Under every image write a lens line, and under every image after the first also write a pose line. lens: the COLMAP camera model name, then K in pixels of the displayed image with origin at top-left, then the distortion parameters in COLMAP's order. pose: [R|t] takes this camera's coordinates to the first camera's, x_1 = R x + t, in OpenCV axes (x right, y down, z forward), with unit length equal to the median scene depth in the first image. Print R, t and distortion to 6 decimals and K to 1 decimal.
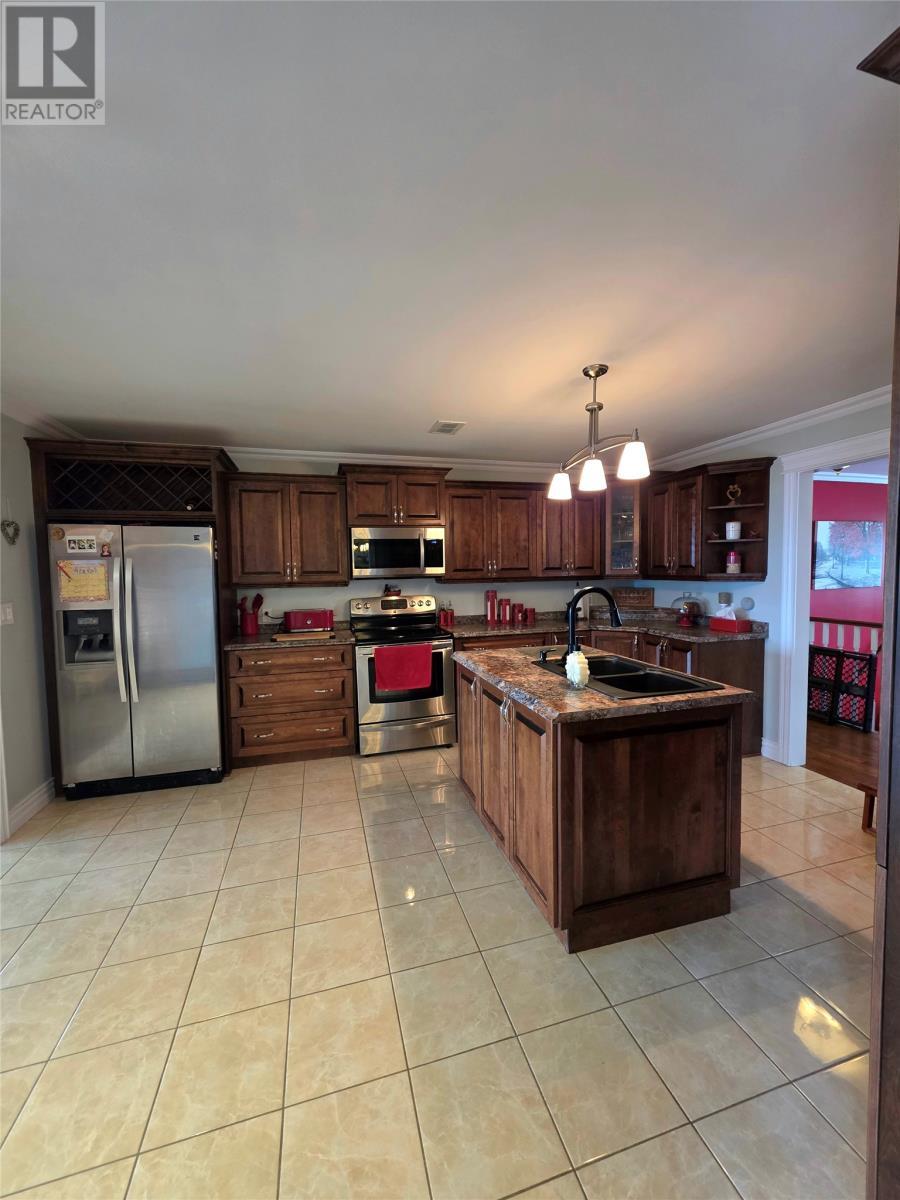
lens RADIAL K [[477.1, 0, 453.8], [0, 477.1, 595.8], [0, 0, 1]] dist [0.008387, -0.000065]
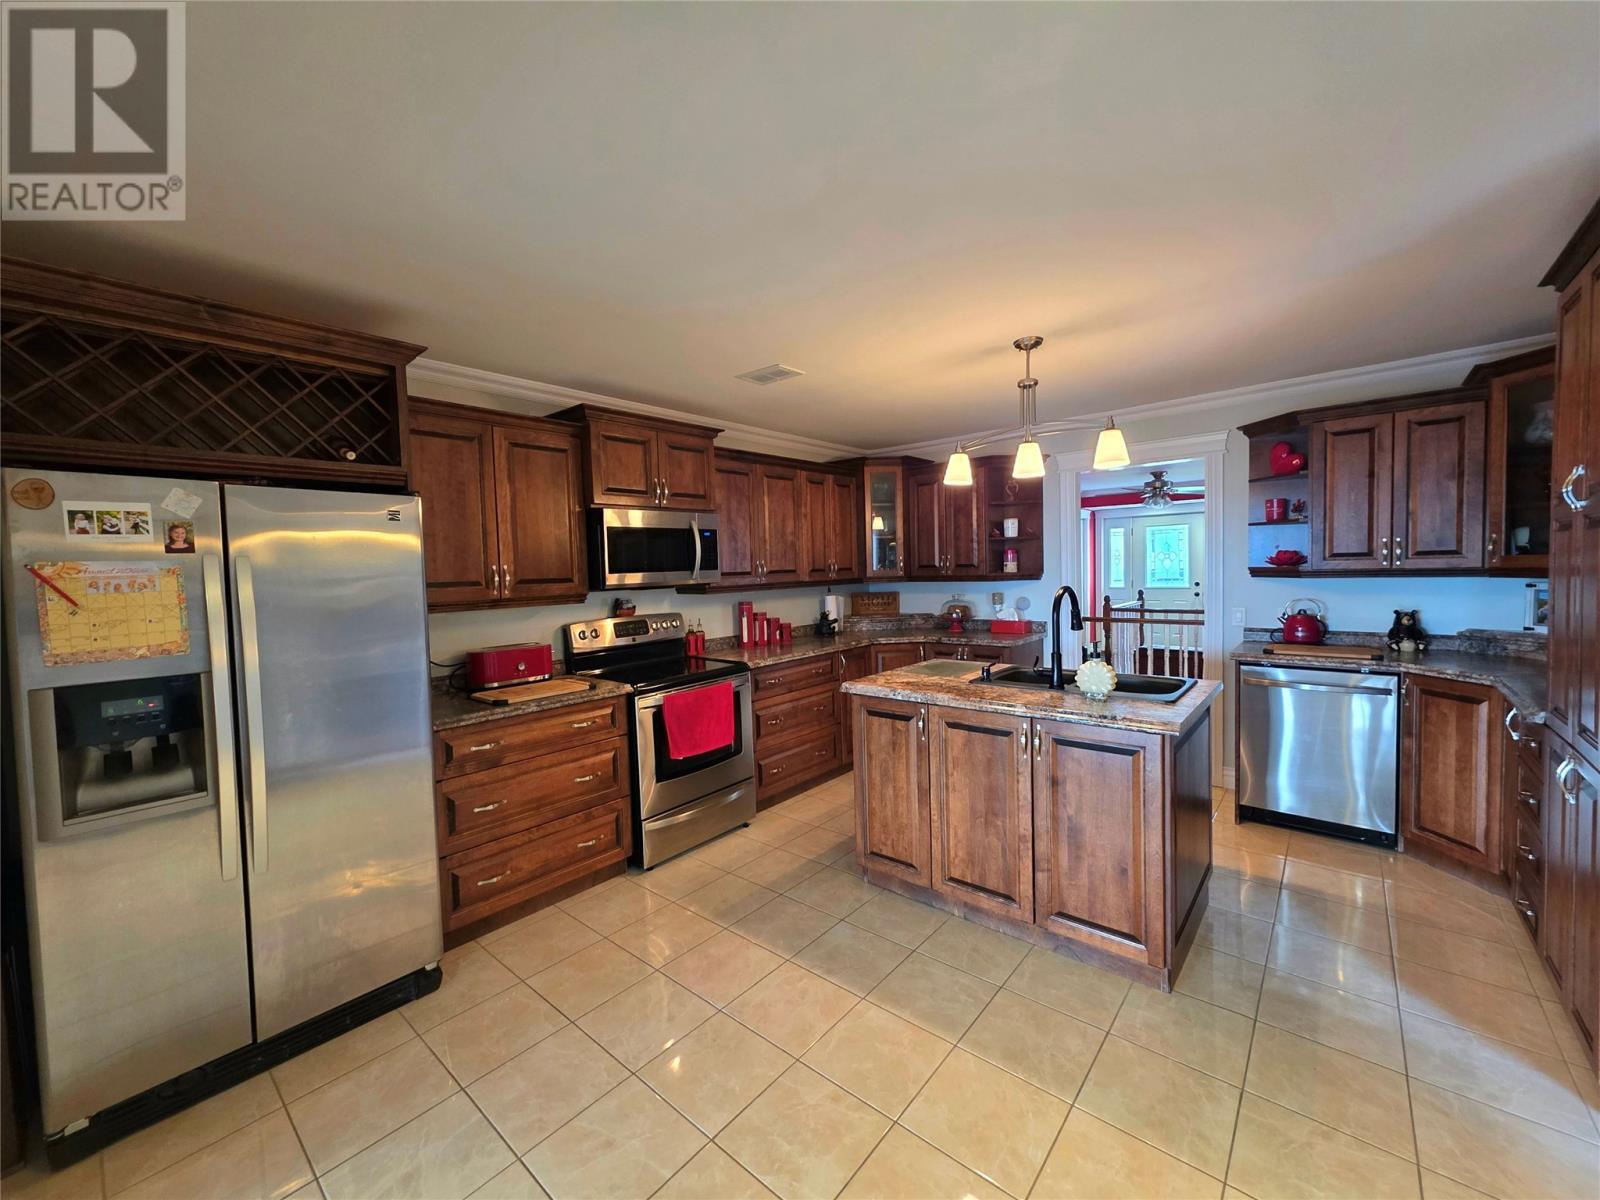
lens RADIAL K [[636.1, 0, 794.9], [0, 636.1, 595.6], [0, 0, 1]] dist [0.008387, -0.000065]
pose [[0.835944, -0.035127, 0.547690, -0.477882], [0.048818, 0.998753, -0.010453, -0.007903], [-0.546639, 0.035475, 0.836616, 0.175590]]
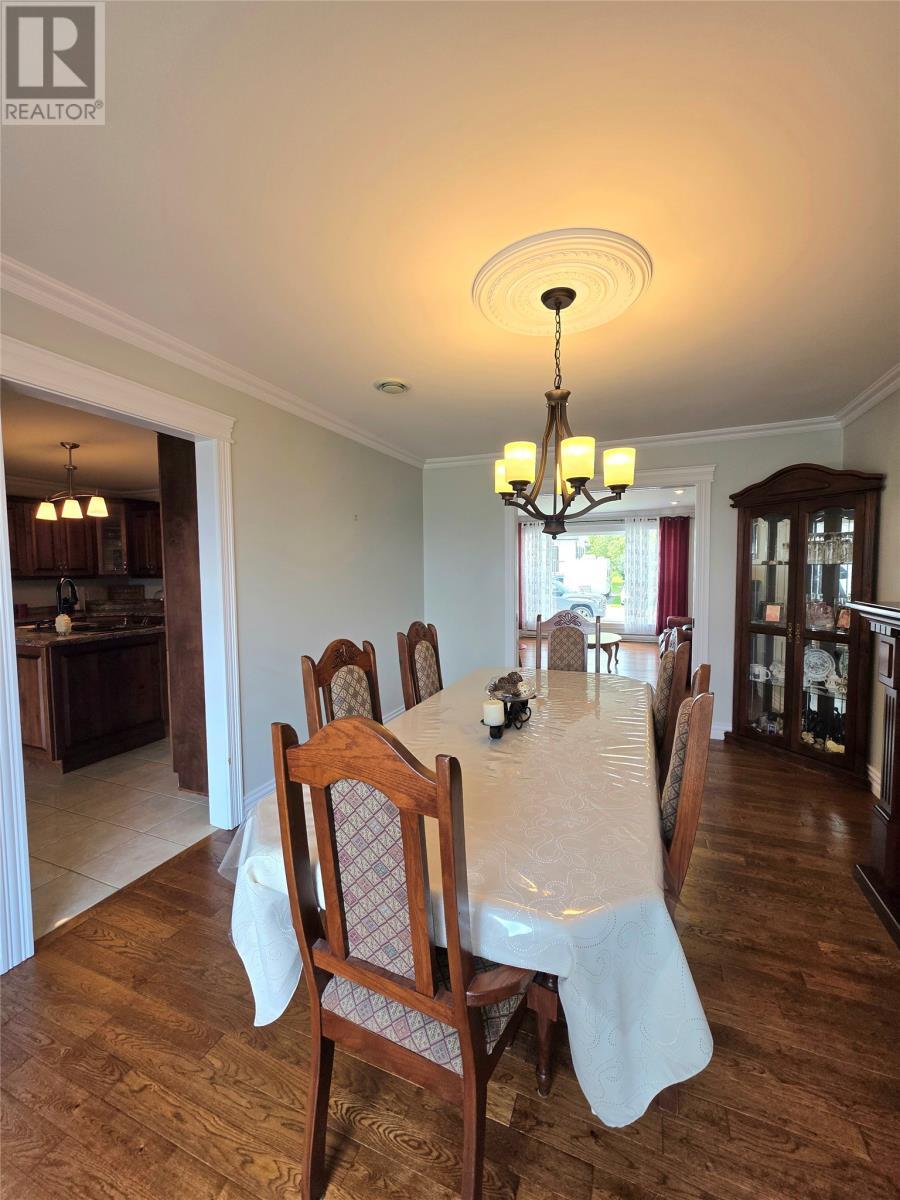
lens RADIAL K [[477.1, 0, 453.8], [0, 477.1, 595.8], [0, 0, 1]] dist [0.008387, -0.000065]
pose [[0.619982, -0.034322, 0.783865, -0.124788], [0.045609, 0.998930, 0.007665, 0.055949], [-0.783289, 0.030999, 0.620884, -0.663812]]
